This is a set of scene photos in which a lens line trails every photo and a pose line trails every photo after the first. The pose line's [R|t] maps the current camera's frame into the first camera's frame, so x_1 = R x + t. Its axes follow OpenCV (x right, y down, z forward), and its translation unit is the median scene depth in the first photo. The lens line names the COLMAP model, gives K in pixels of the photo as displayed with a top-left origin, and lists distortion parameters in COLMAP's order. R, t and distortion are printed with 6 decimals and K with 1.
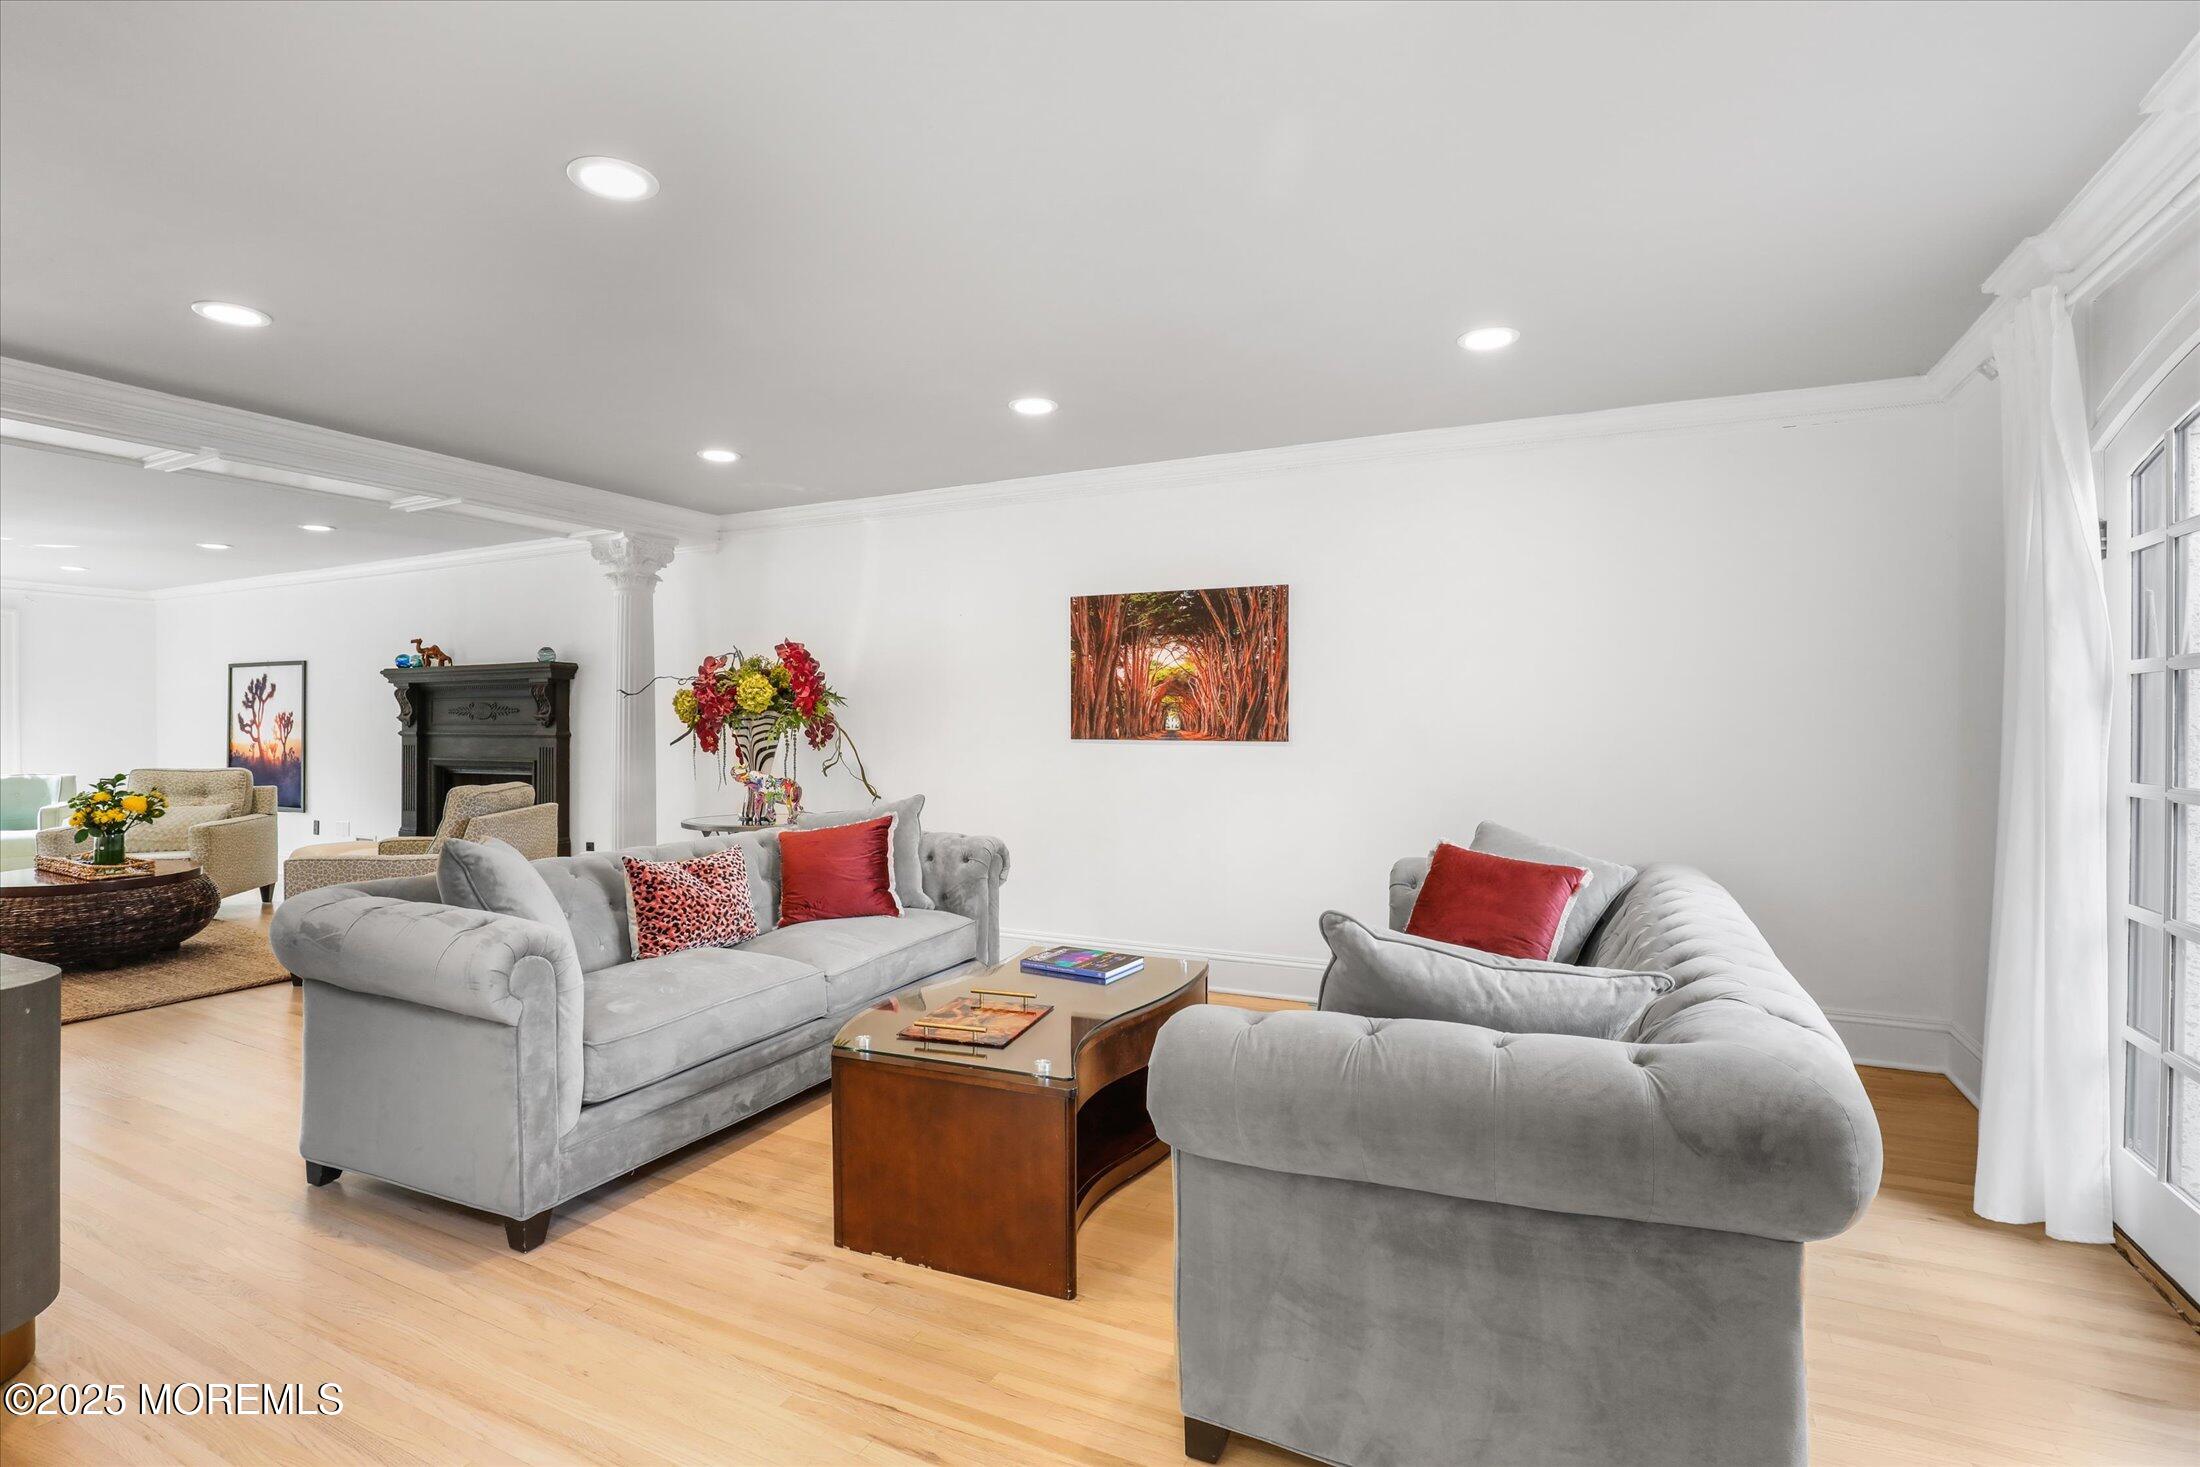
lens RADIAL K [[1025.5, 0, 1091.6], [0, 1025.5, 723.2], [0, 0, 1]] dist [-0.029125, 0.001351]
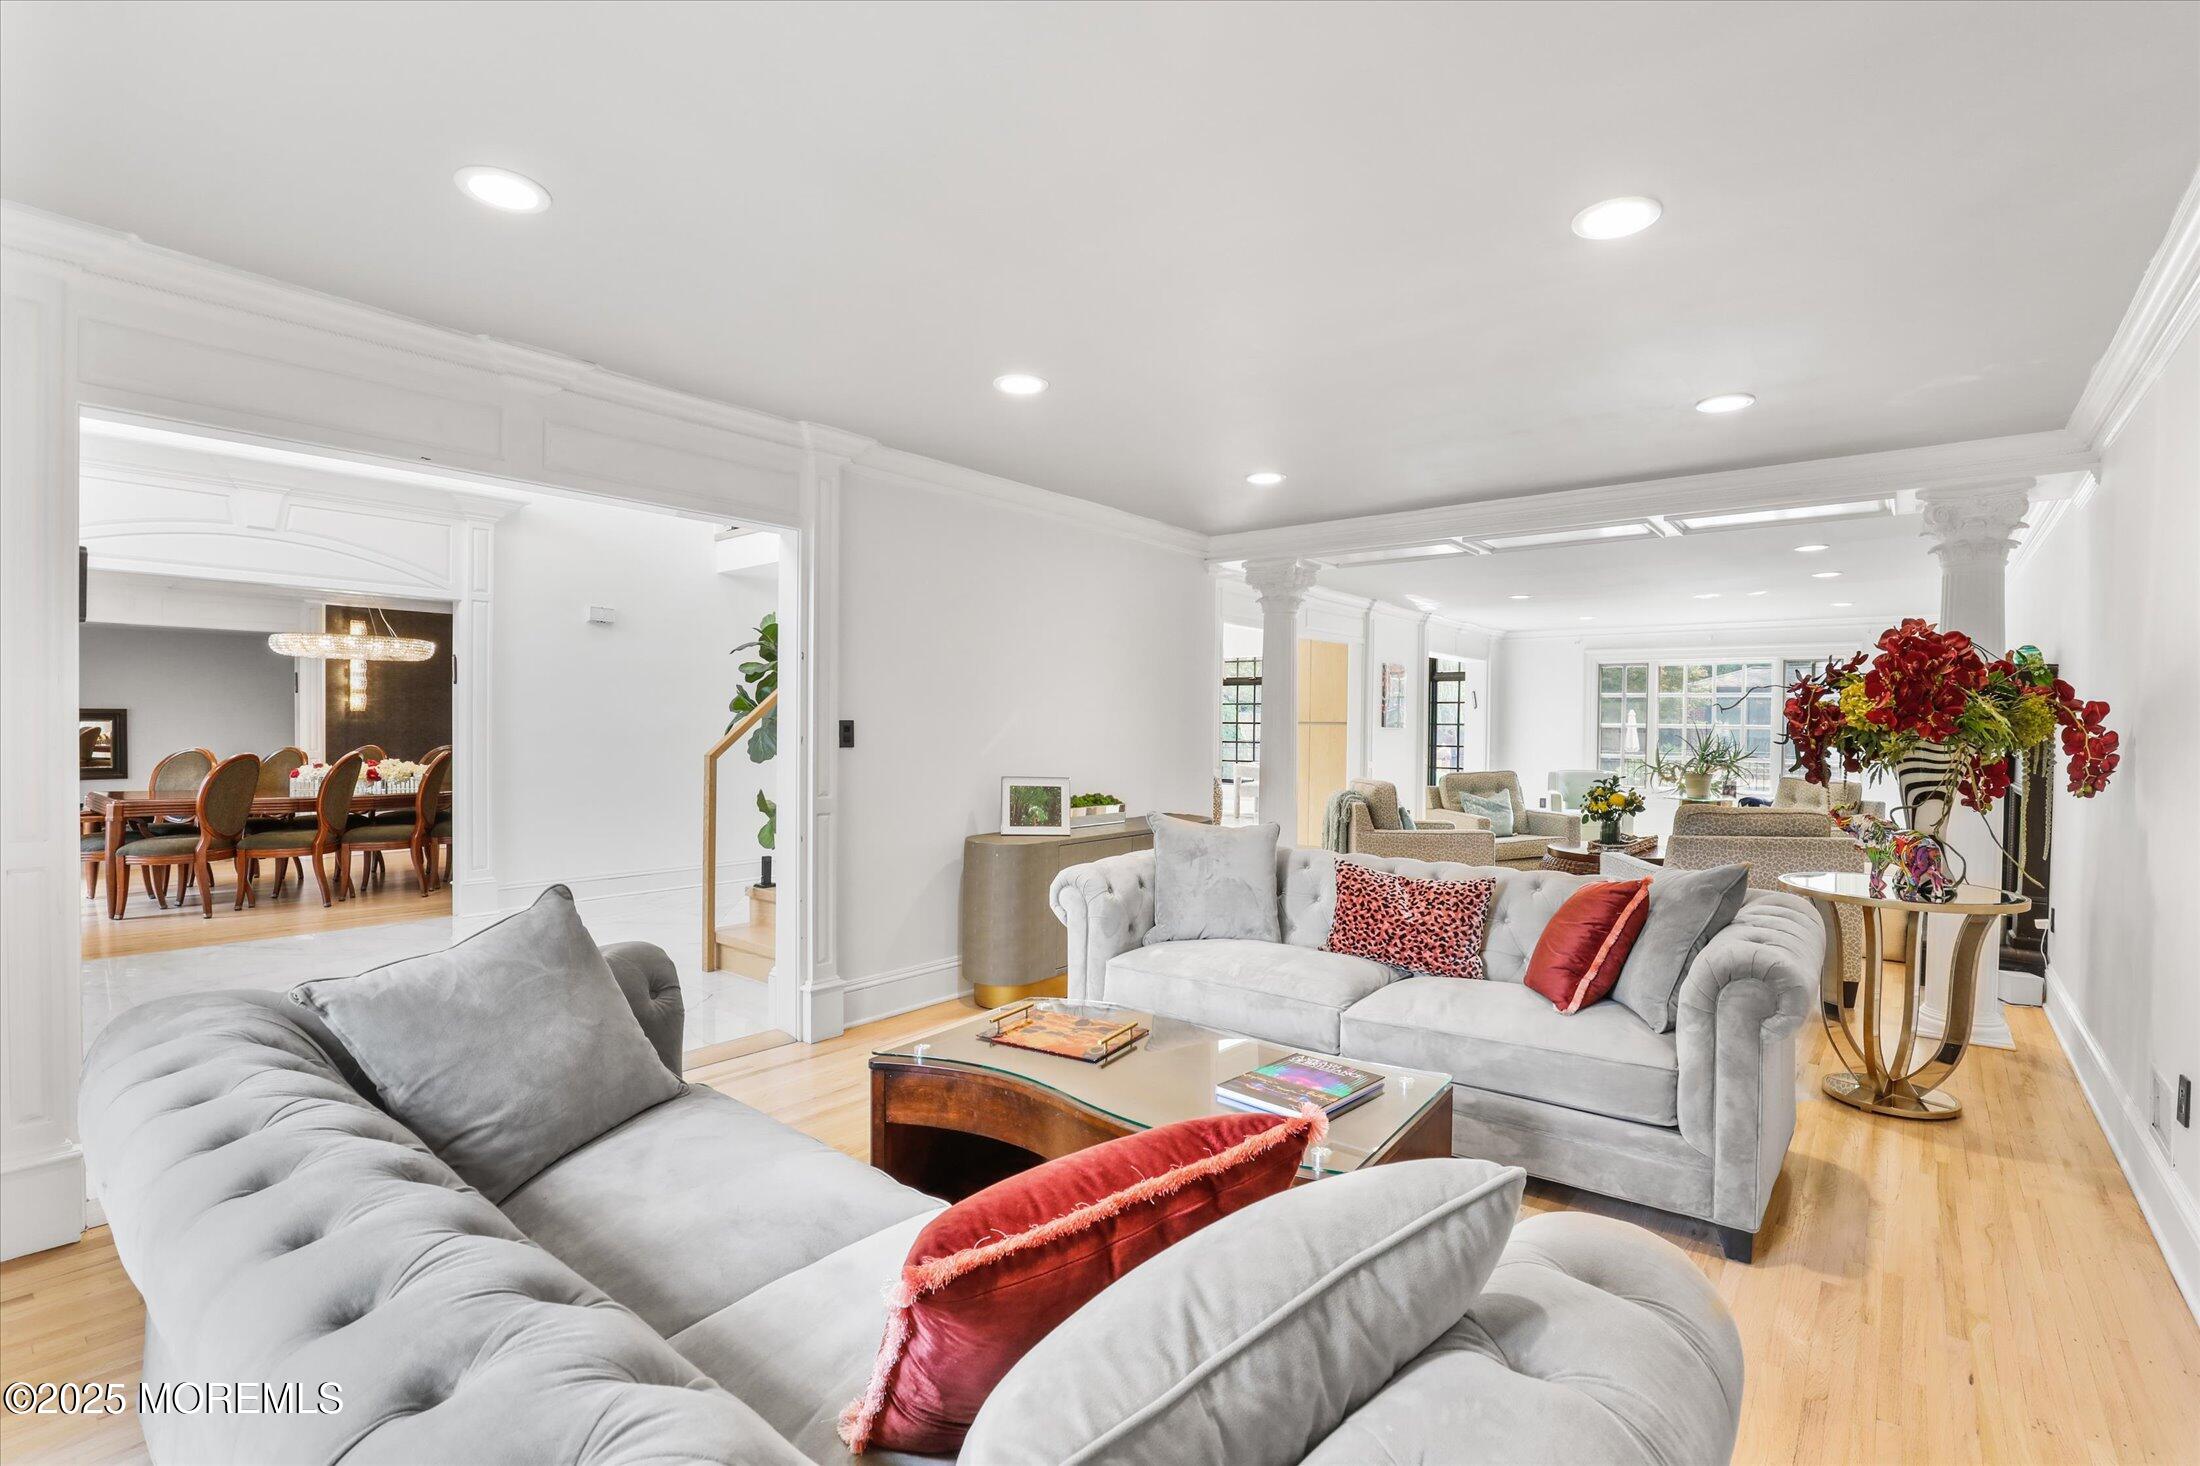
lens RADIAL K [[1025.5, 0, 1106.0], [0, 1025.5, 730.9], [0, 0, 1]] dist [-0.029125, 0.001351]
pose [[-0.221084, 0.005300, -0.975240, 0.355557], [-0.012422, 0.999889, 0.008250, -0.007706], [0.975176, 0.013938, -0.220993, 0.489120]]
